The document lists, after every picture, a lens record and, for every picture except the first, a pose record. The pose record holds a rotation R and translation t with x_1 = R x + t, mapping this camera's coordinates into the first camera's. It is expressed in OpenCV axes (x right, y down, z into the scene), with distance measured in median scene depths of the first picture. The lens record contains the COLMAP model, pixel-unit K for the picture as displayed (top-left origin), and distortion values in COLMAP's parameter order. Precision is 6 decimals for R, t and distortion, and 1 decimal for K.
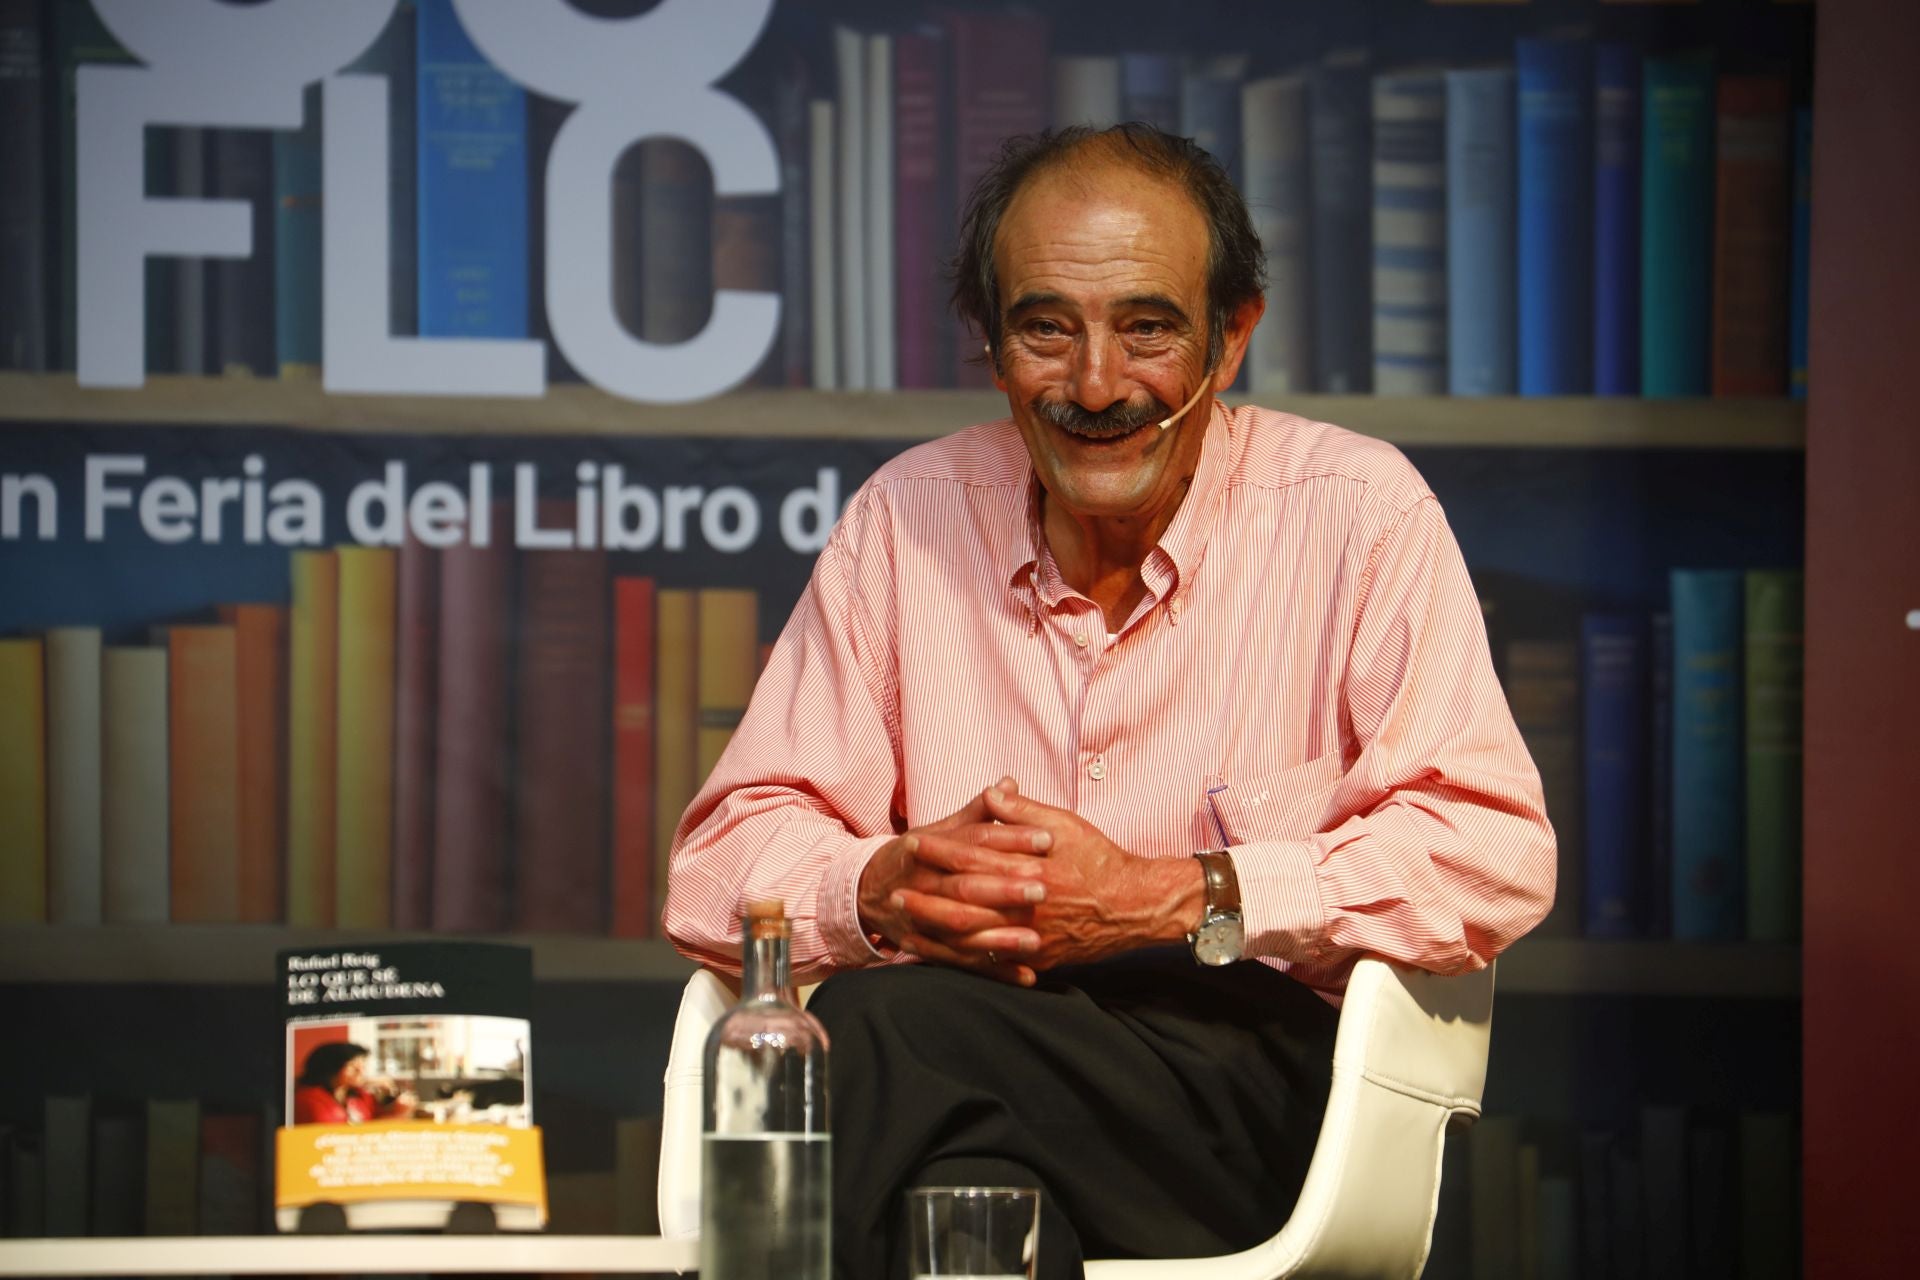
lens RADIAL K [[9539.4, 0, 943.1], [0, 9539.4, 683.0], [0, 0, 1]] dist [2.013847, 0.000000]
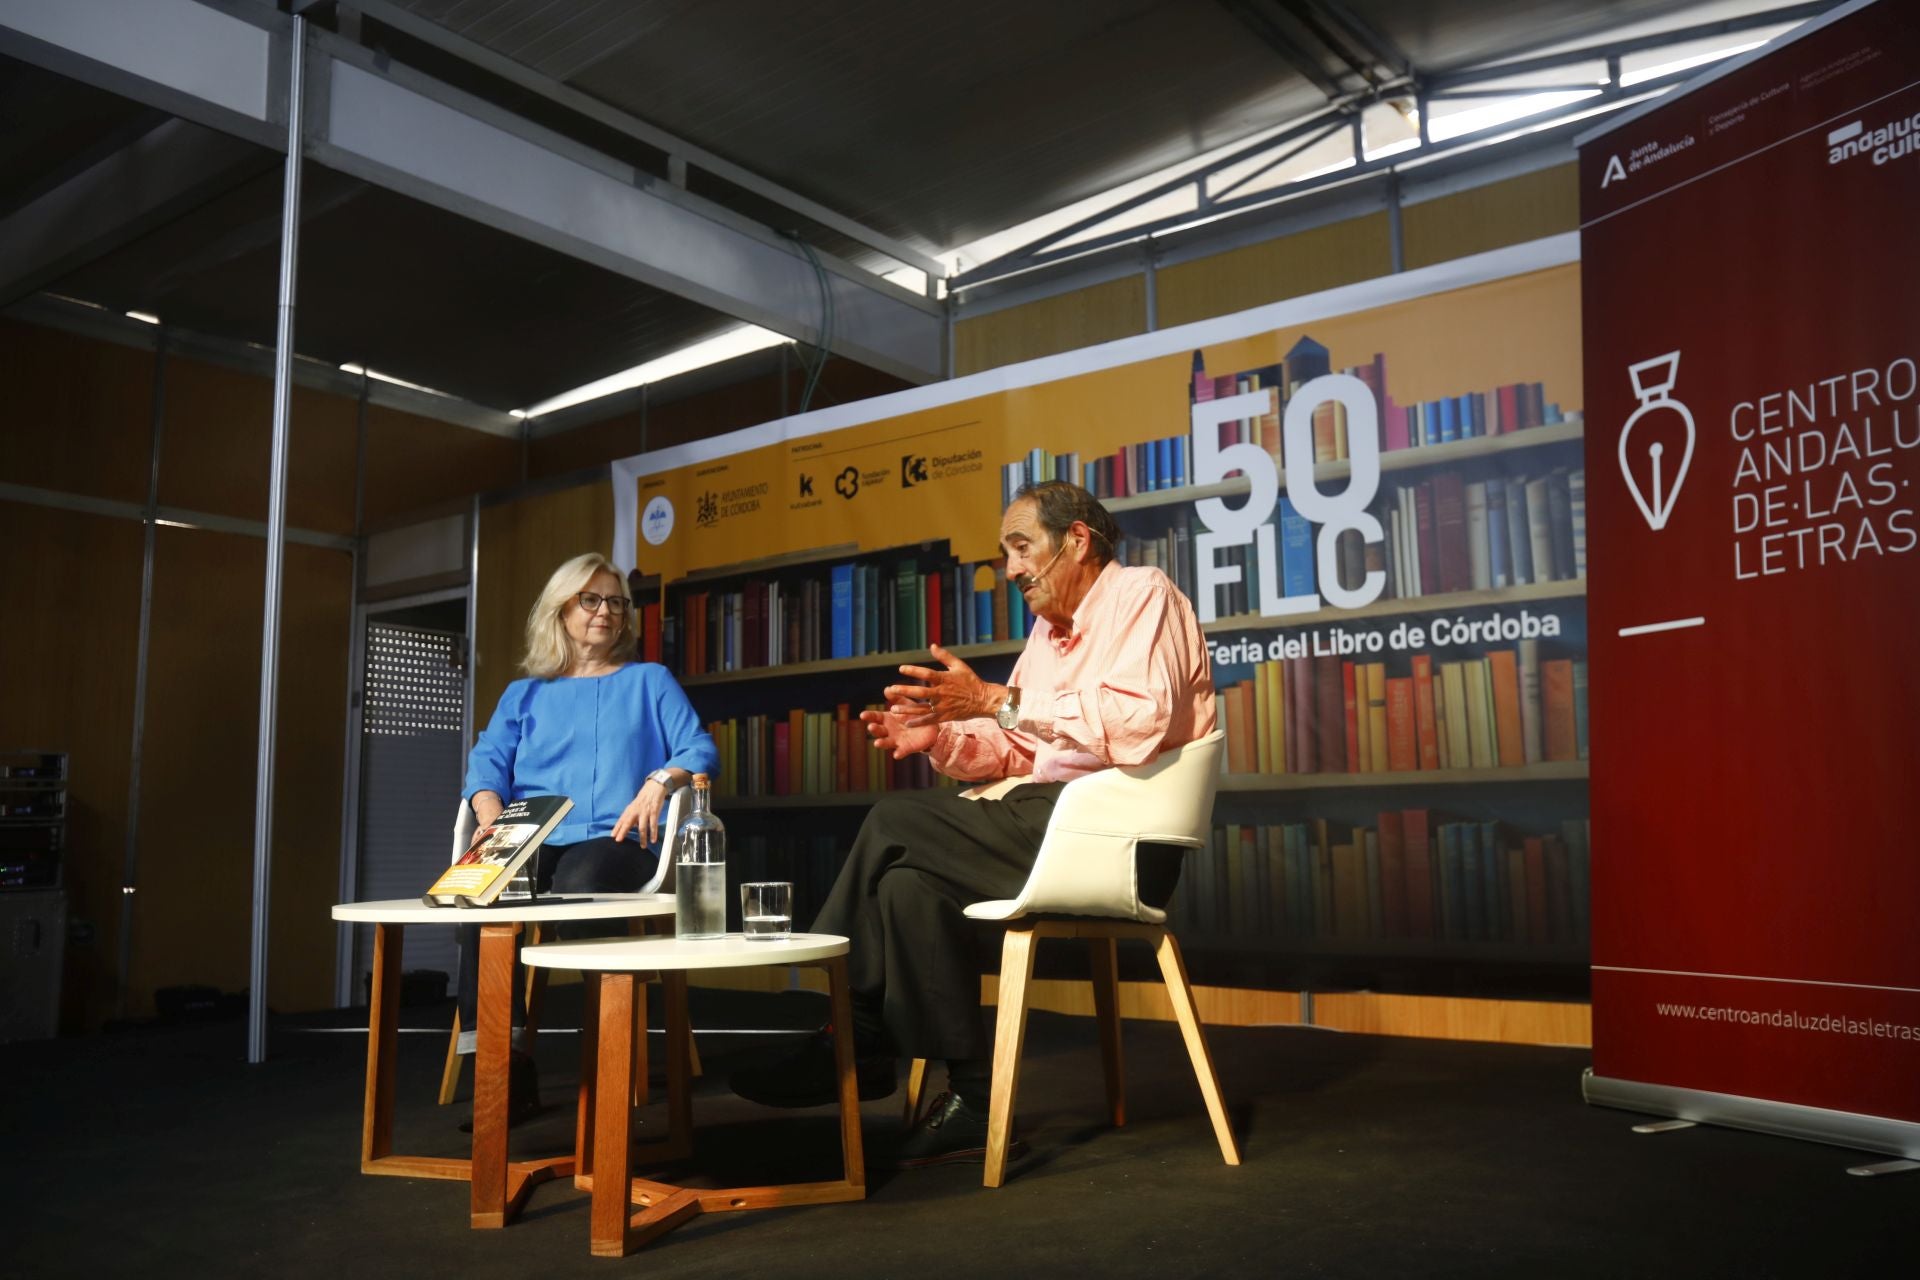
lens RADIAL K [[1574.4, 0, 954.6], [0, 1574.4, 640.9], [0, 0, 1]] dist [-0.036792, 0.089966]
pose [[0.725308, -0.102064, -0.680817, 0.236746], [0.060308, 0.994567, -0.084850, 0.019172], [0.685778, 0.020484, 0.727522, 0.518006]]
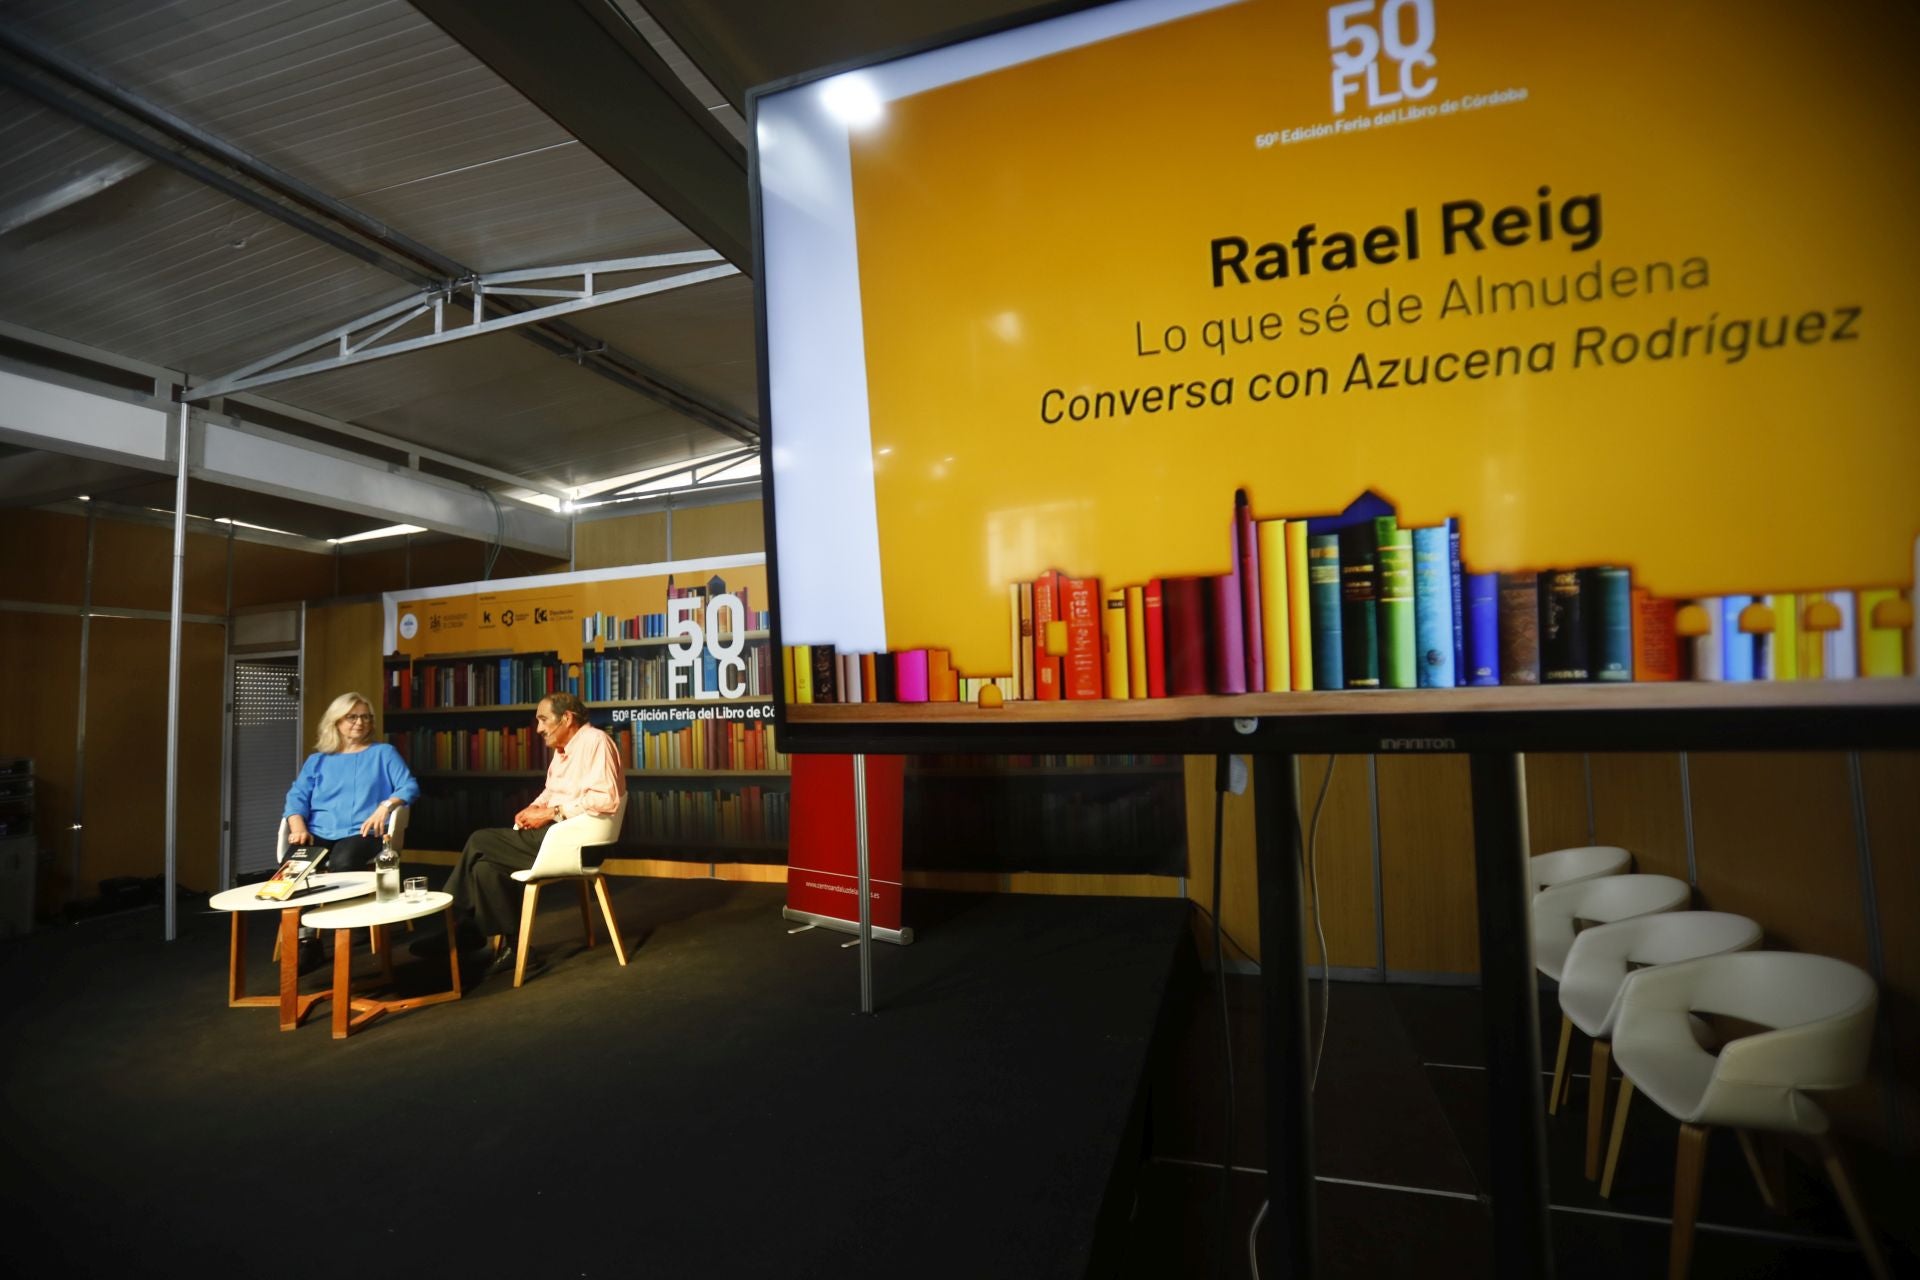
lens RADIAL K [[875.0, 0, 917.6], [0, 875.0, 636.6], [0, 0, 1]] dist [-0.025749, 0.008620]
pose [[0.895649, -0.069473, -0.439302, 0.407119], [0.066191, 0.997546, -0.022807, -0.052589], [0.439808, -0.008651, 0.898050, 0.449224]]
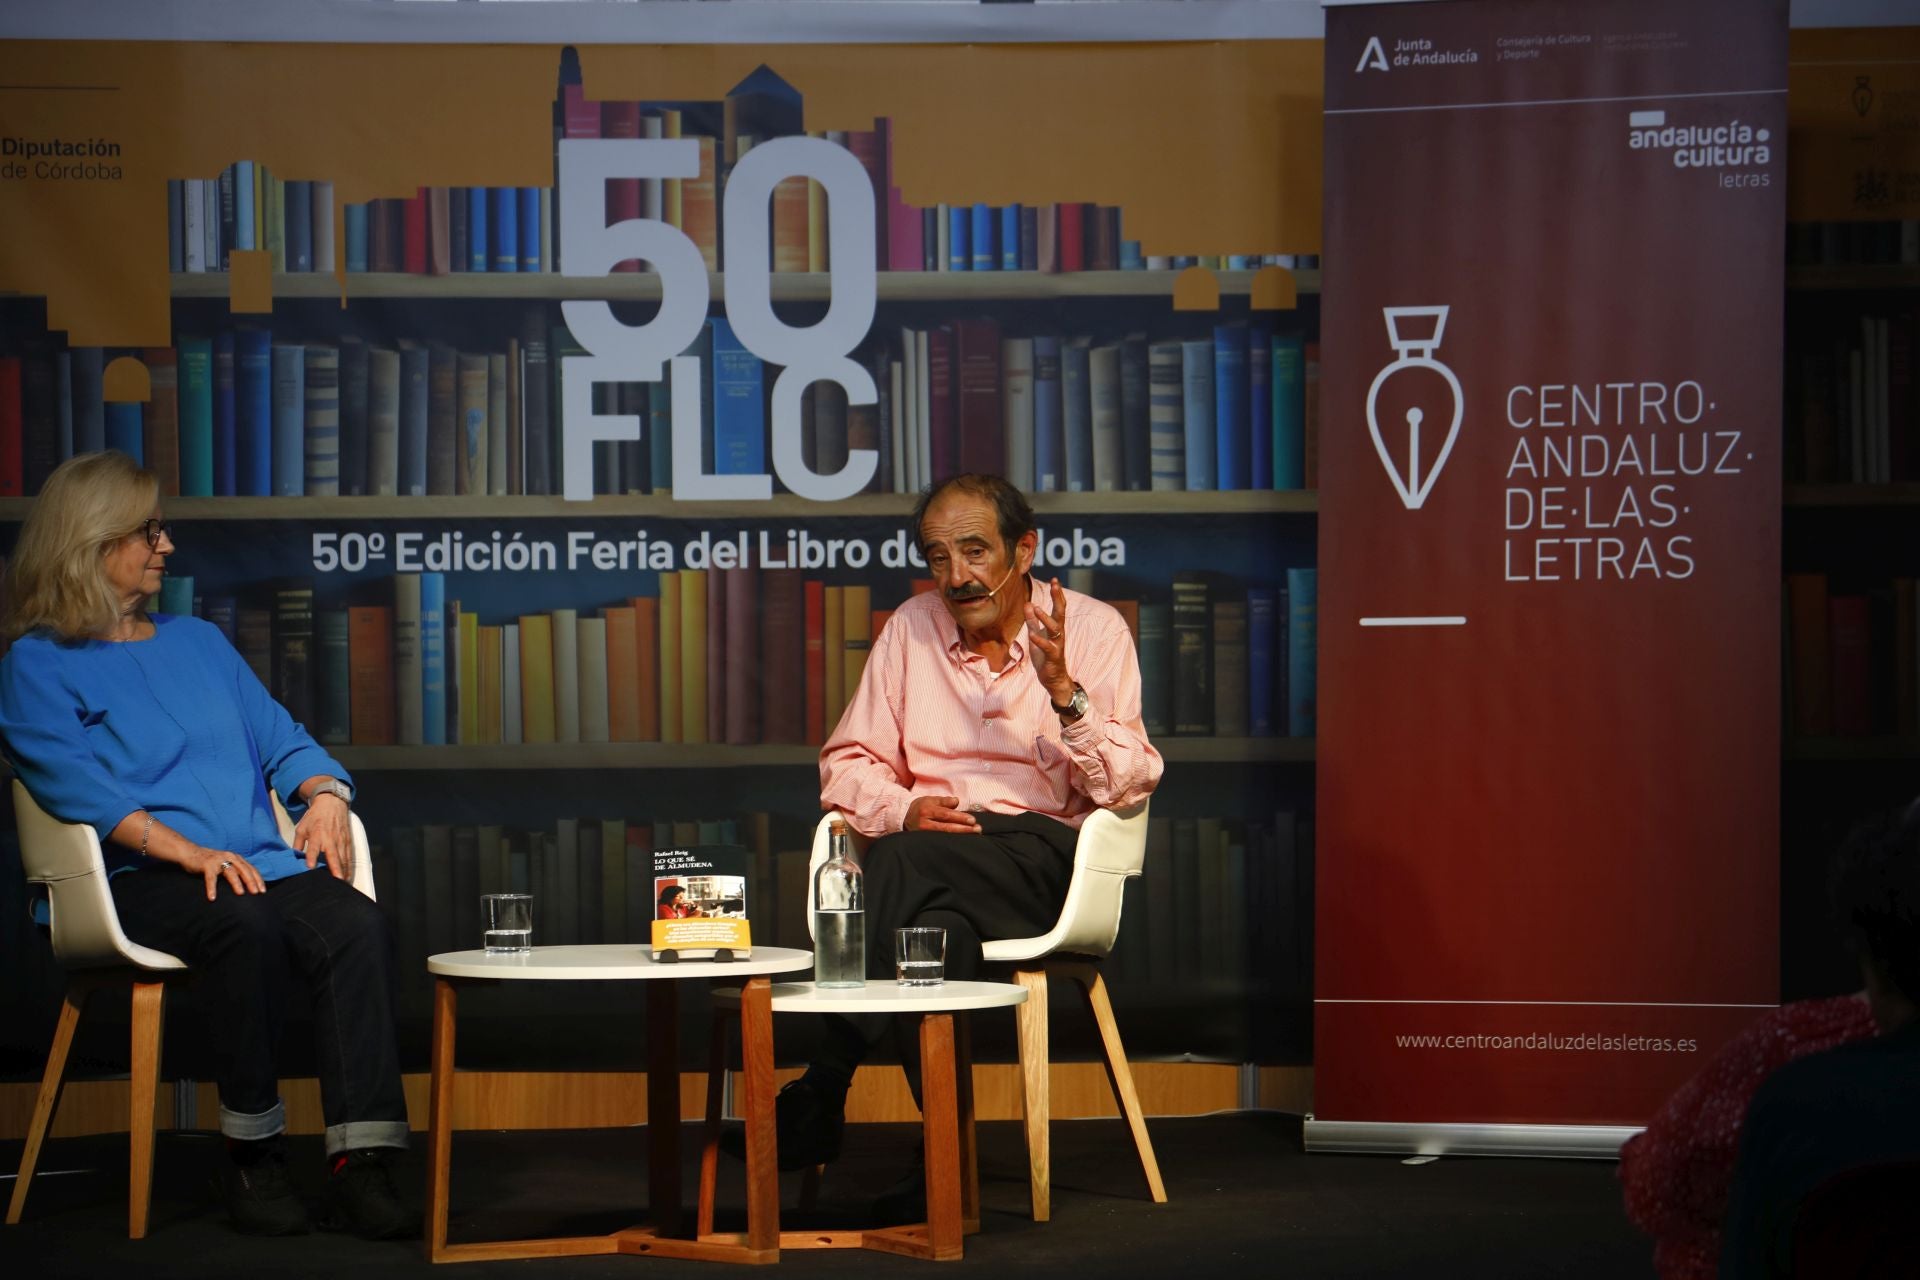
lens RADIAL K [[7743.9, 0, 931.1], [0, 7743.9, 674.1], [0, 0, 1]] dist [1.114620, 0.000000]
pose [[0.999176, -0.013985, -0.038101, 0.061961], [0.016873, 0.996923, 0.076546, -0.125477], [0.036913, -0.077126, 0.996338, -0.770511]]
